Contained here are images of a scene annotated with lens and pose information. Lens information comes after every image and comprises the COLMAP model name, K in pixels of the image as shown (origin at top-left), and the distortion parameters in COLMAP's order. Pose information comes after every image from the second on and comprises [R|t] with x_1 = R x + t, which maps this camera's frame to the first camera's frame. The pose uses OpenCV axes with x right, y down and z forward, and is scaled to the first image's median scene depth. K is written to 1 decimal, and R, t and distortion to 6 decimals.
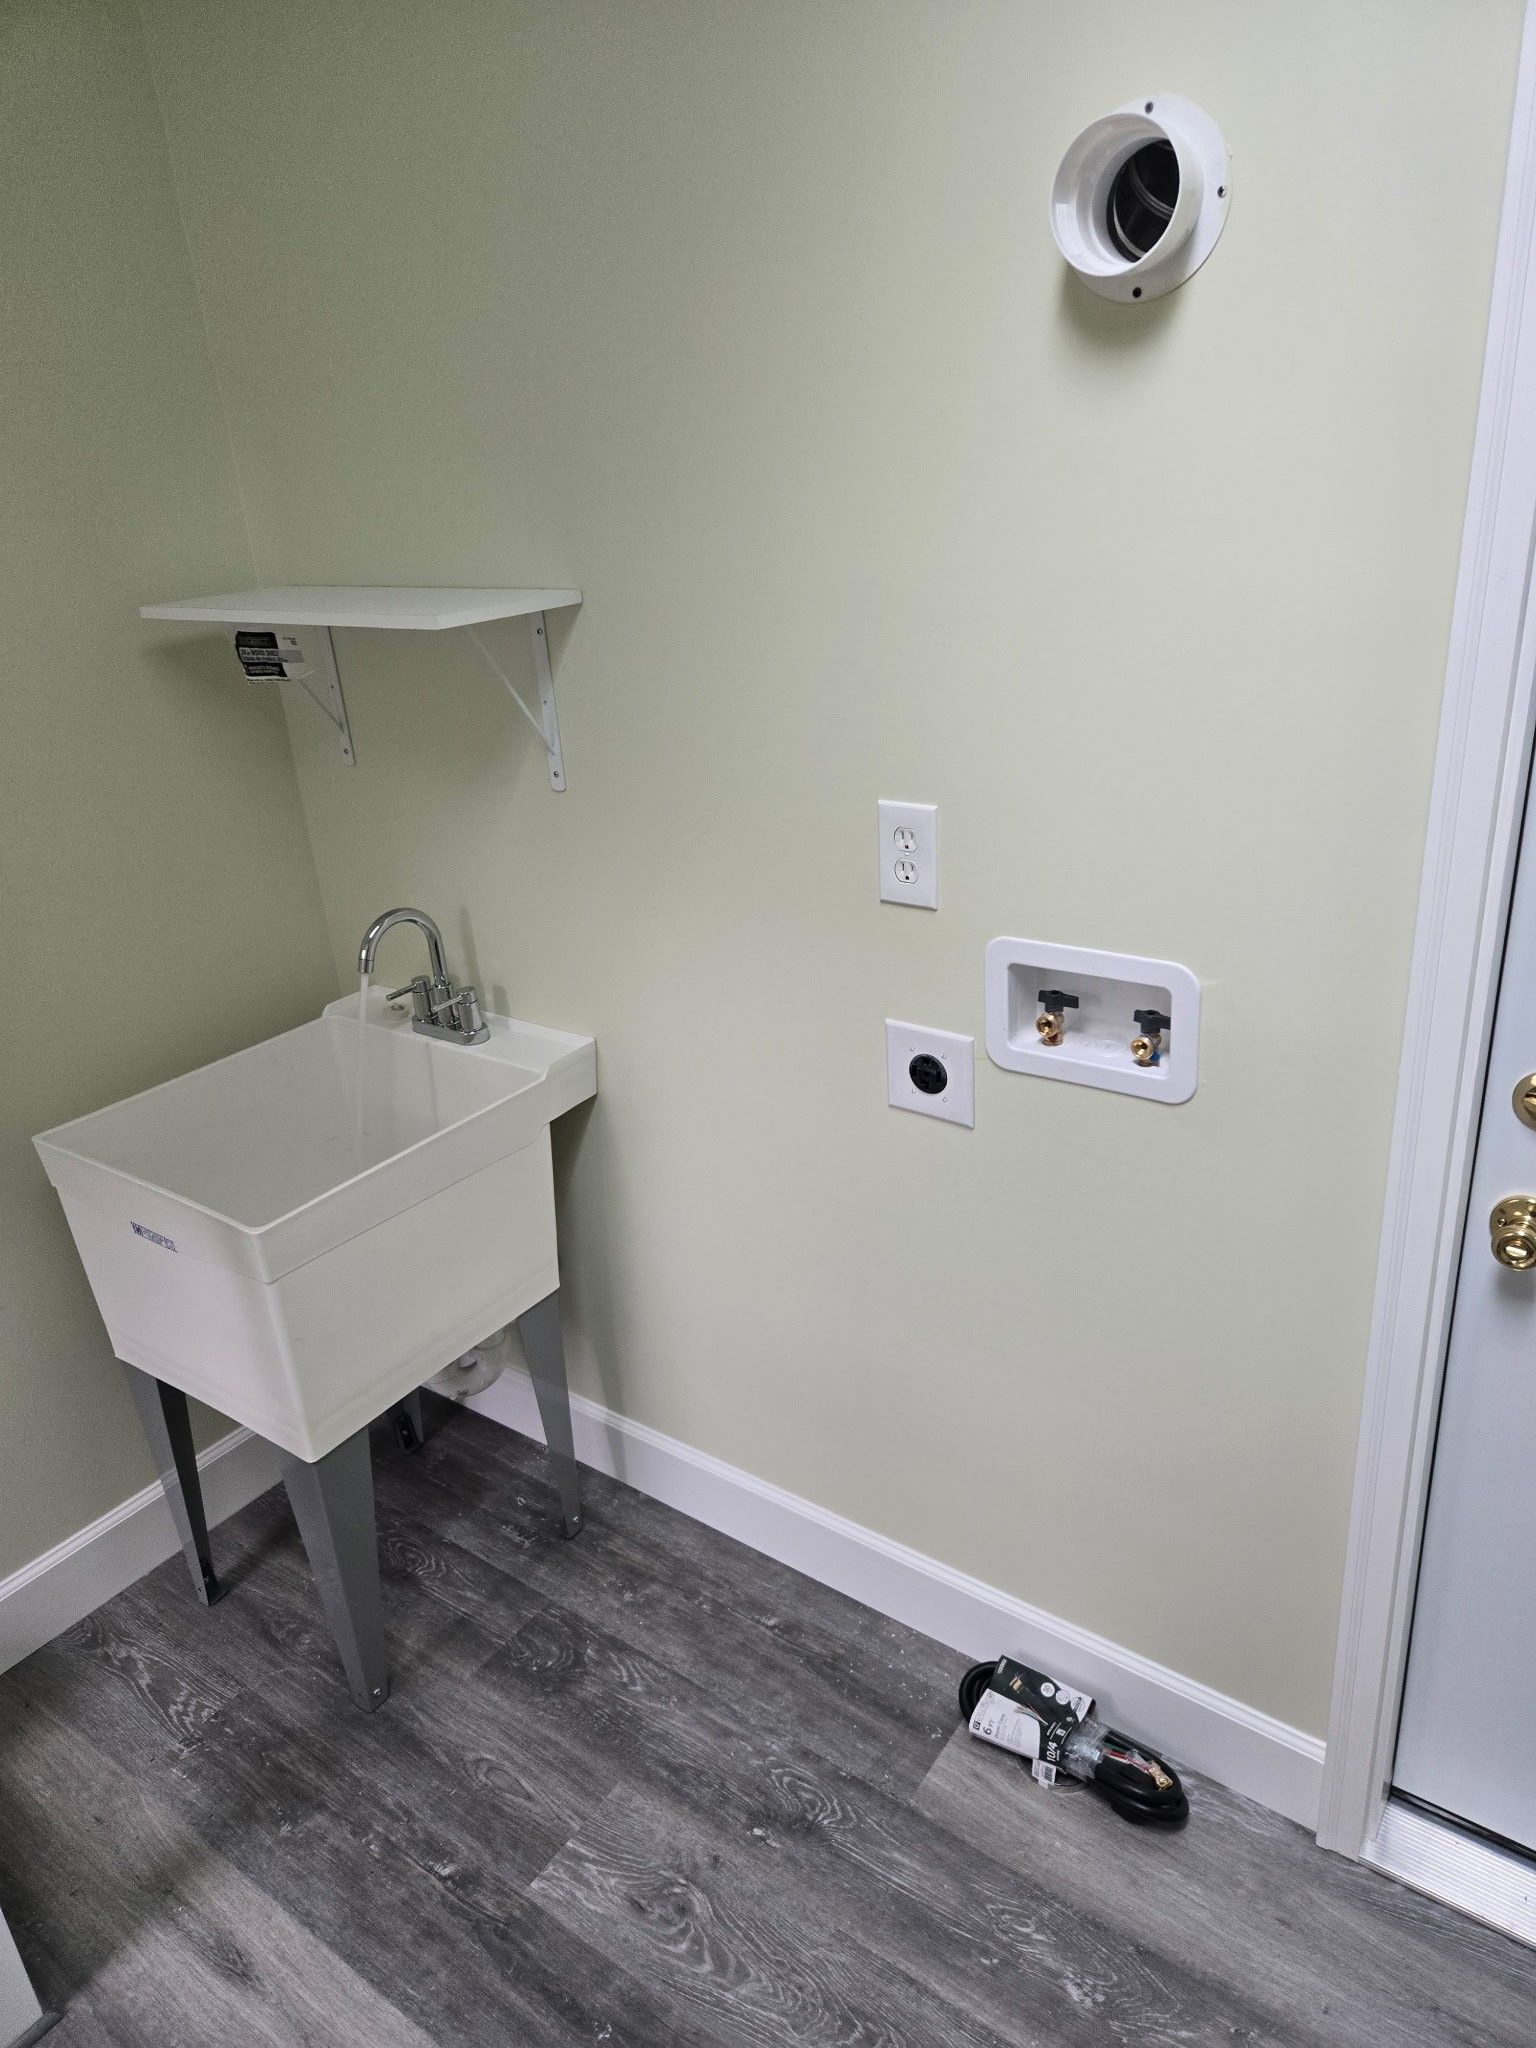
lens RADIAL K [[1369.0, 0, 767.3], [0, 1369.0, 1016.9], [0, 0, 1]] dist [0.079588, -0.068429]
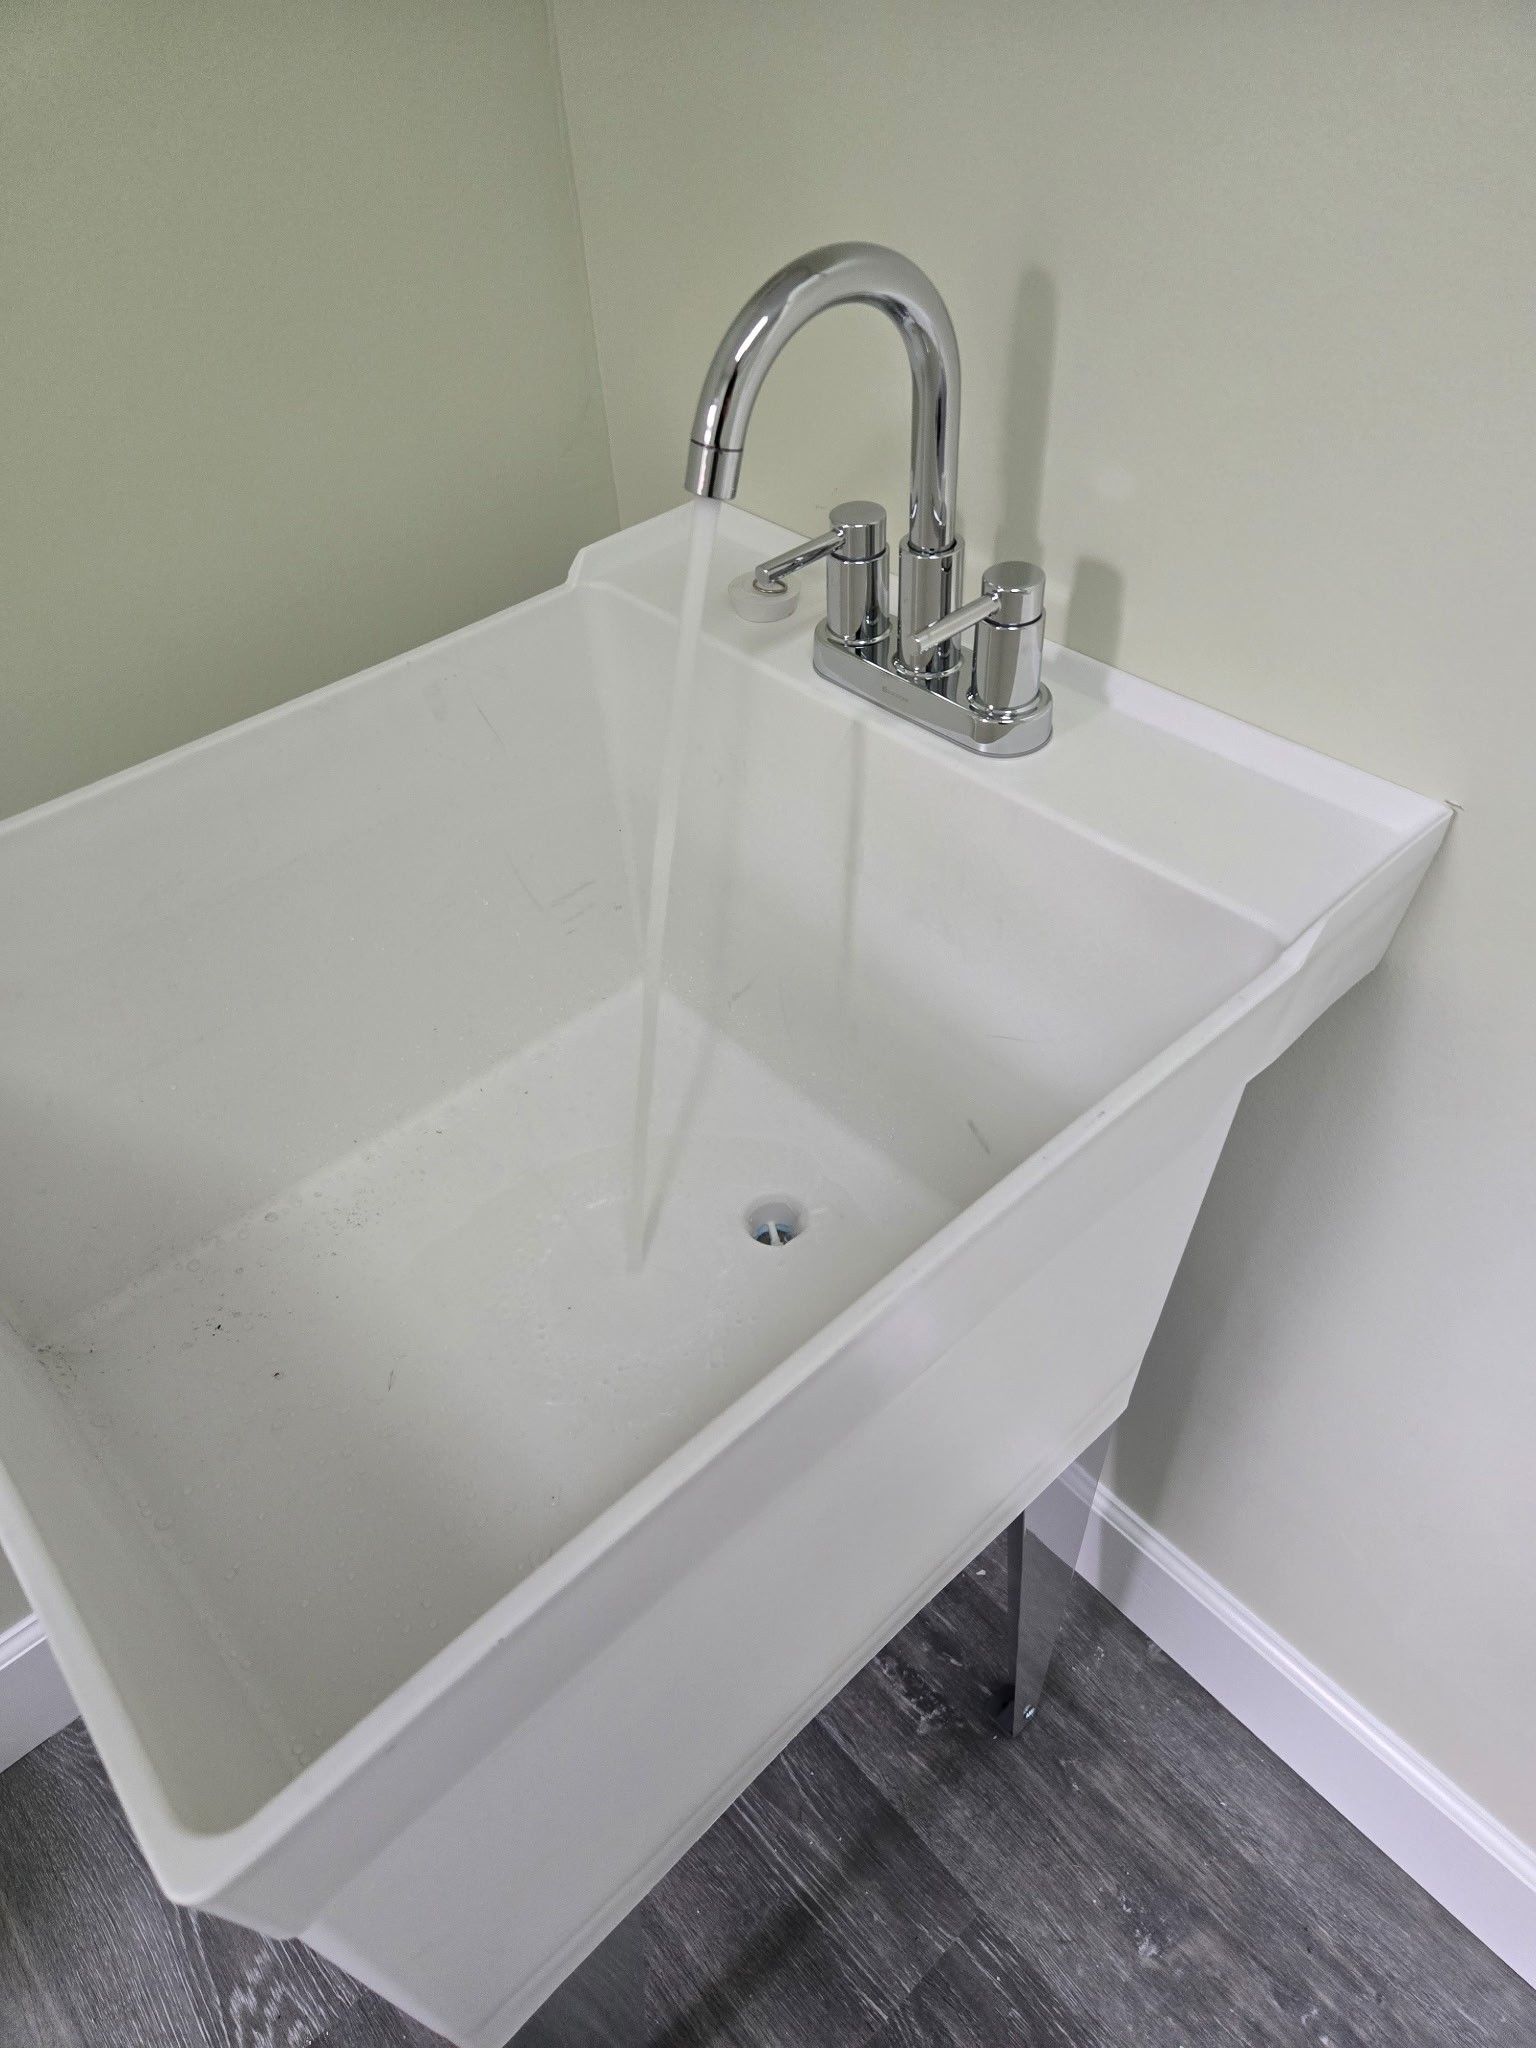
lens RADIAL K [[1369.0, 0, 767.3], [0, 1369.0, 1016.9], [0, 0, 1]] dist [0.079588, -0.068429]
pose [[0.977547, 0.155911, -0.141752, -0.206624], [-0.092090, 0.921167, 0.378114, -0.039005], [0.189529, -0.356570, 0.914842, 0.652169]]
